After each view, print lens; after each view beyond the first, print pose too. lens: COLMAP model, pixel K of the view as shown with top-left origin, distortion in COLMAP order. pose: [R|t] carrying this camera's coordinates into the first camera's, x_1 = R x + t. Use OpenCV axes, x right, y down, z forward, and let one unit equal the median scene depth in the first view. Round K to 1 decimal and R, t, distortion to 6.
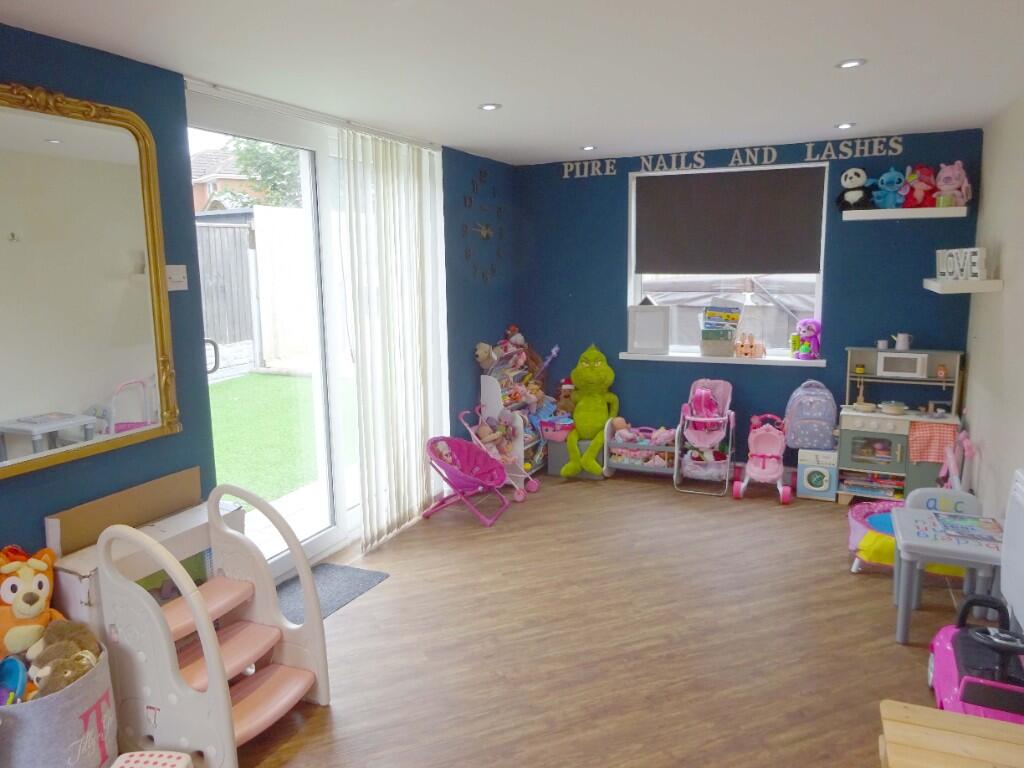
lens RADIAL K [[748.4, 0, 512.0], [0, 748.4, 384.0], [0, 0, 1]] dist [-0.011207, -0.004828]
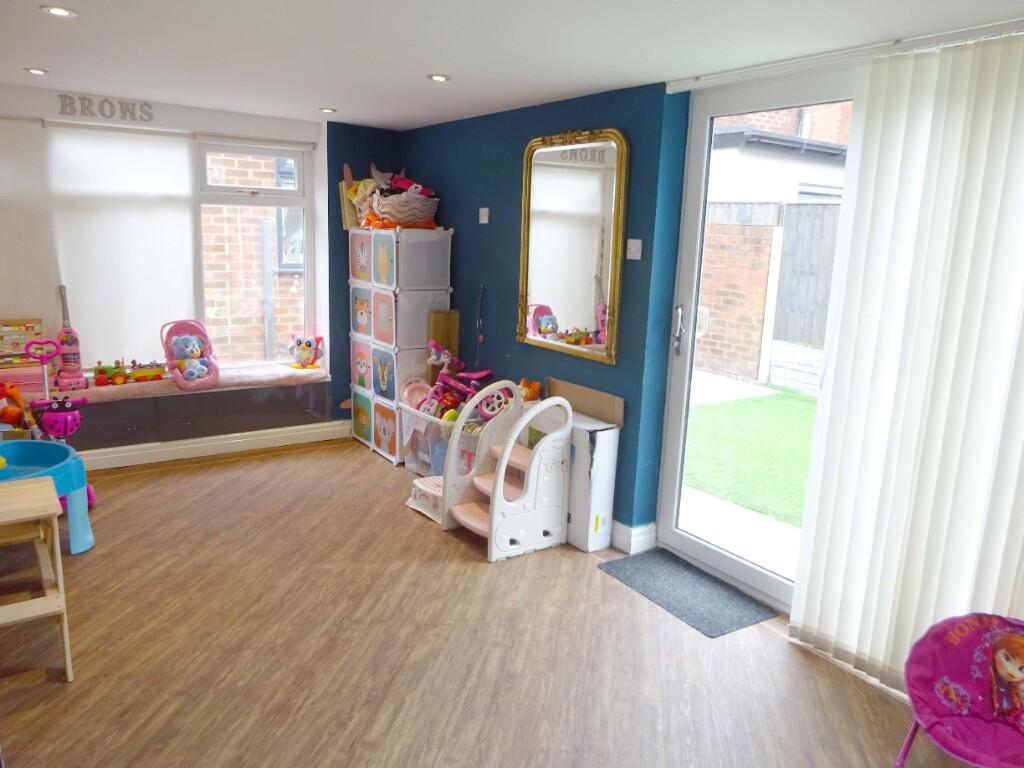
lens RADIAL K [[748.4, 0, 512.0], [0, 748.4, 384.0], [0, 0, 1]] dist [-0.011207, -0.004828]
pose [[-0.536297, 0.165804, -0.827583, 0.774089], [-0.168913, 0.939595, 0.297706, -0.275884], [0.826954, 0.299449, -0.475896, 1.529000]]
